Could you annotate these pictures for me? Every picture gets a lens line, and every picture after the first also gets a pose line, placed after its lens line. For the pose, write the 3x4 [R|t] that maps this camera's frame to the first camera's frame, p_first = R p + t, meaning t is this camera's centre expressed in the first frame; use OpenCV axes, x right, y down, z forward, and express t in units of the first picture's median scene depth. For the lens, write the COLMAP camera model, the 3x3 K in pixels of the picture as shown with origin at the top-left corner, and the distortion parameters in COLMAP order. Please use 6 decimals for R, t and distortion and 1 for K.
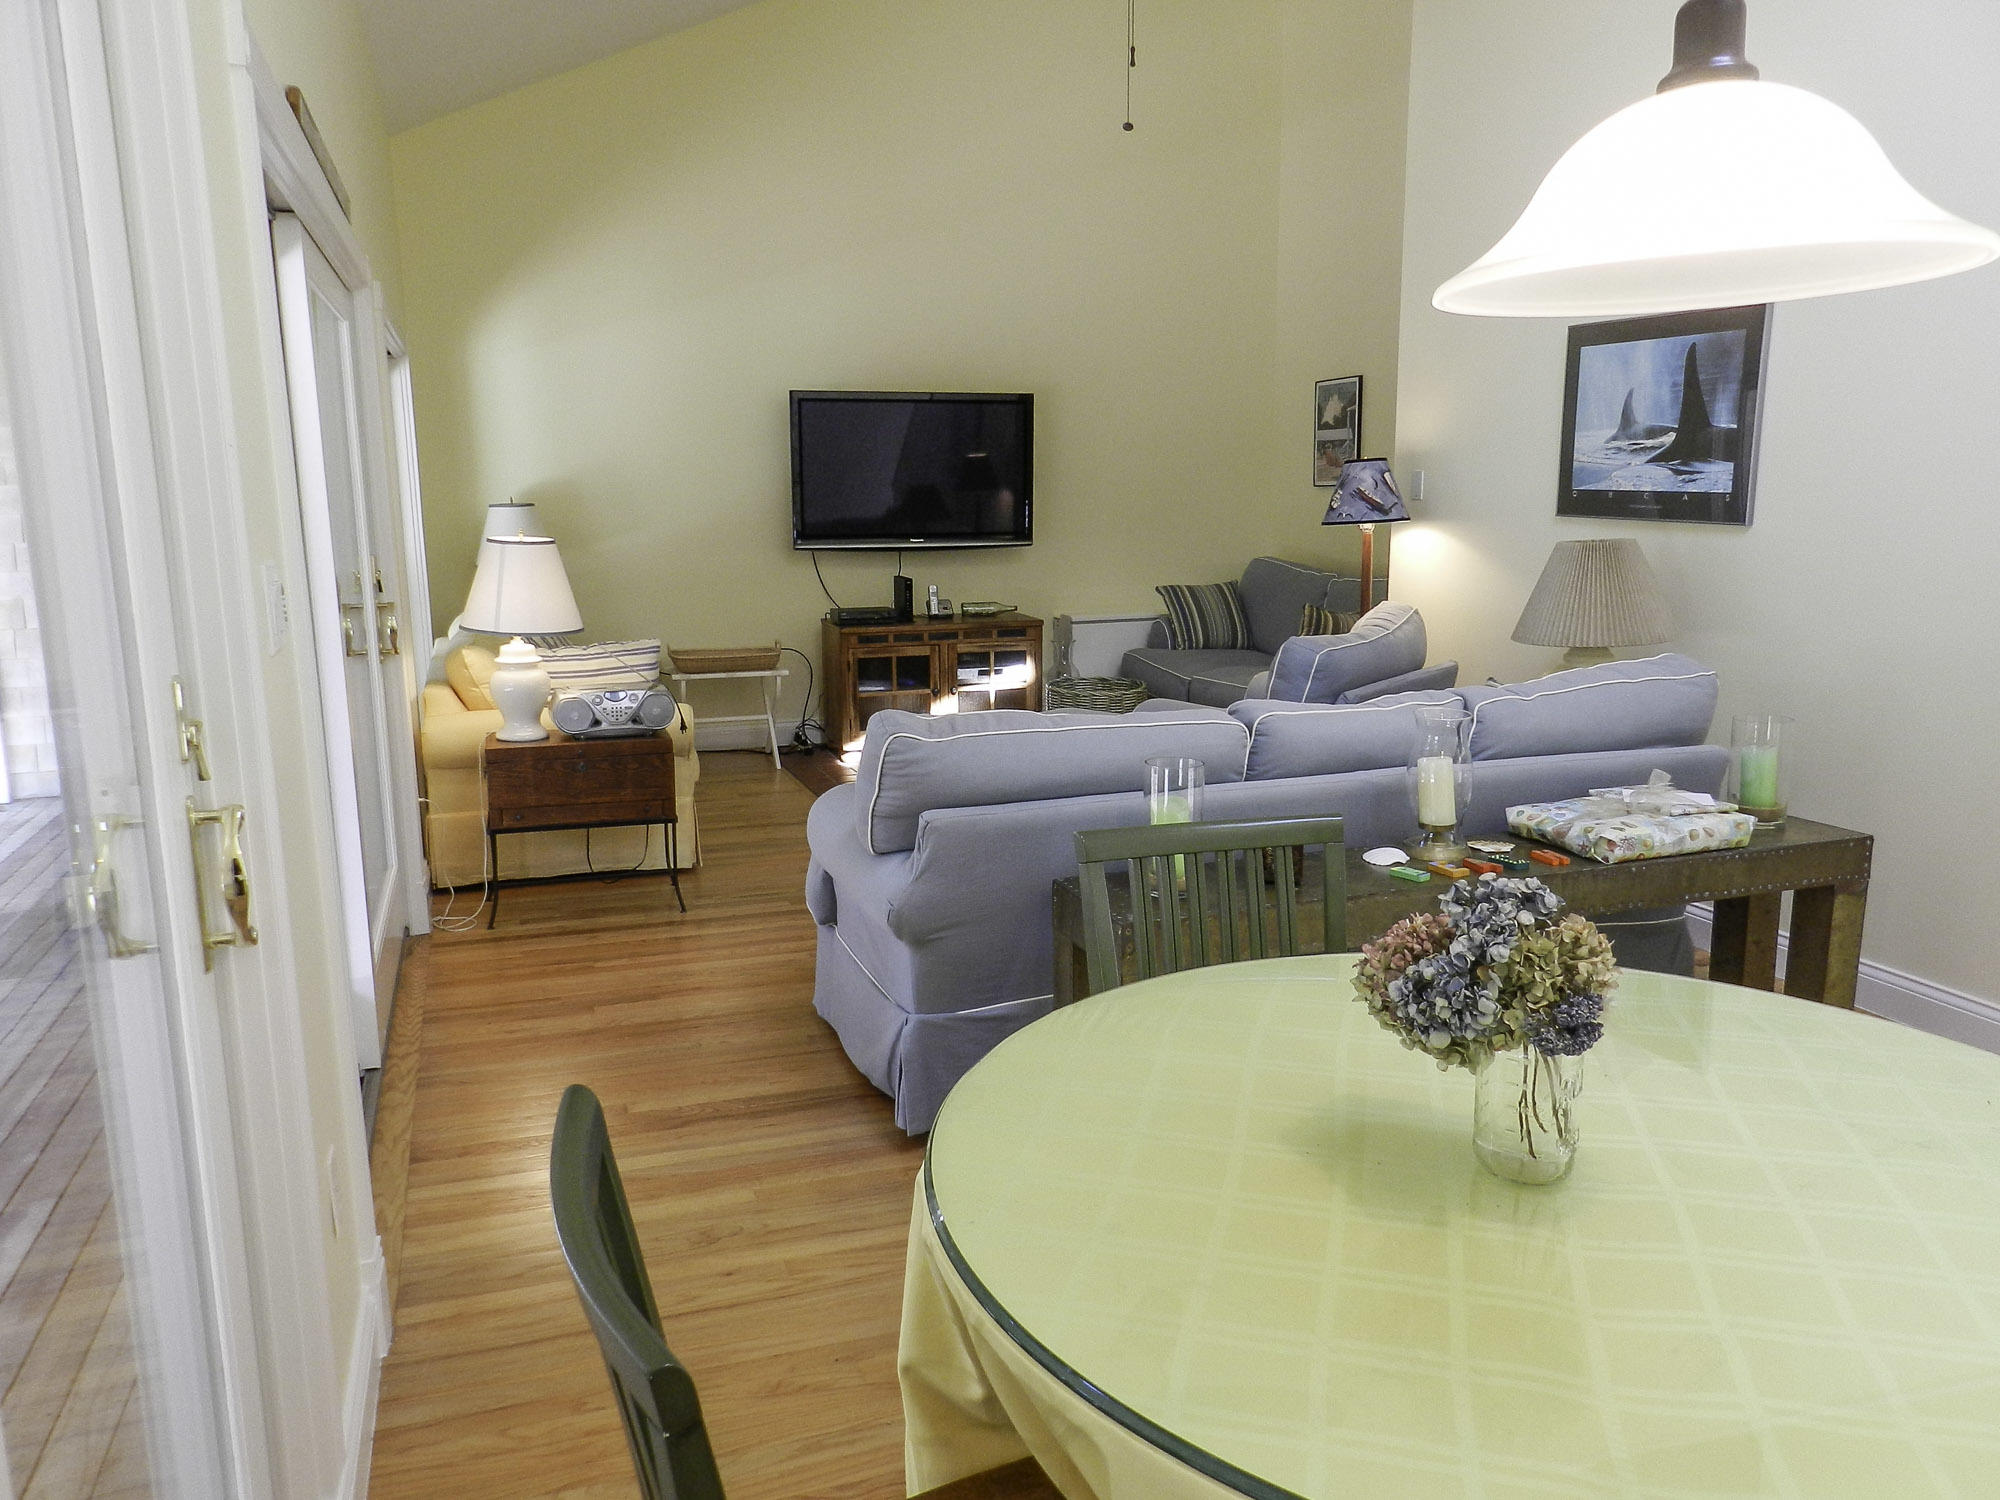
lens RADIAL K [[1430.9, 0, 993.4], [0, 1430.9, 748.7], [0, 0, 1]] dist [0.009767, 0.001643]
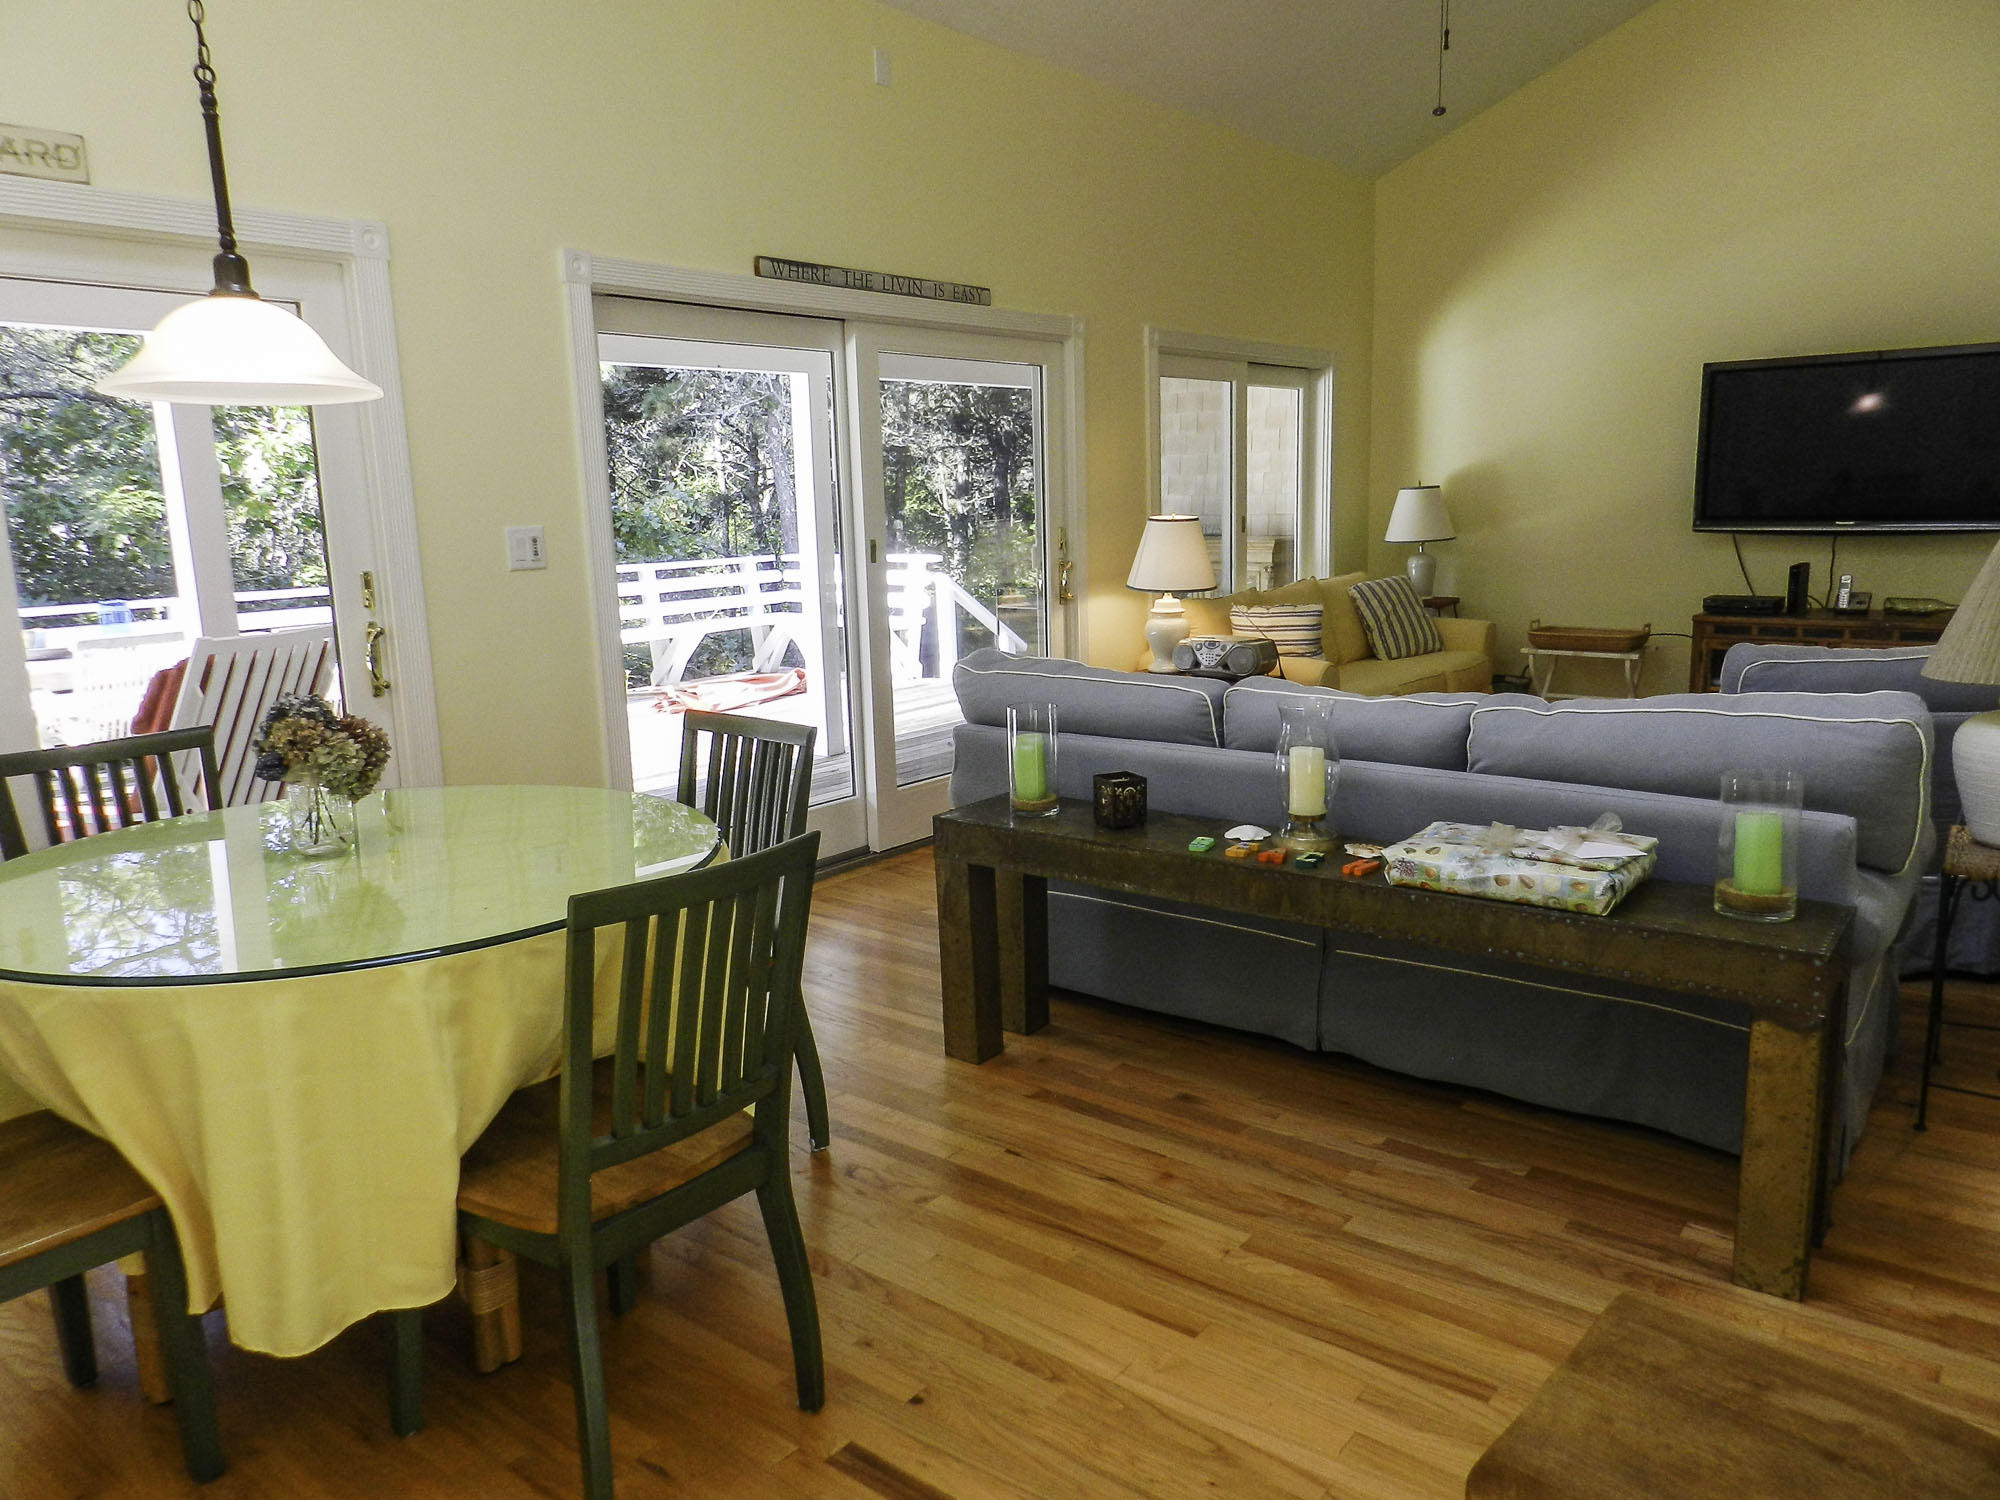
lens RADIAL K [[1368.9, 0, 999.3], [0, 1368.9, 749.2], [0, 0, 1]] dist [0.009804, 0.001594]
pose [[0.556160, 0.150703, -0.817297, 0.550159], [-0.130727, 0.987043, 0.093045, -0.030120], [0.820729, 0.055094, 0.568655, 0.159749]]
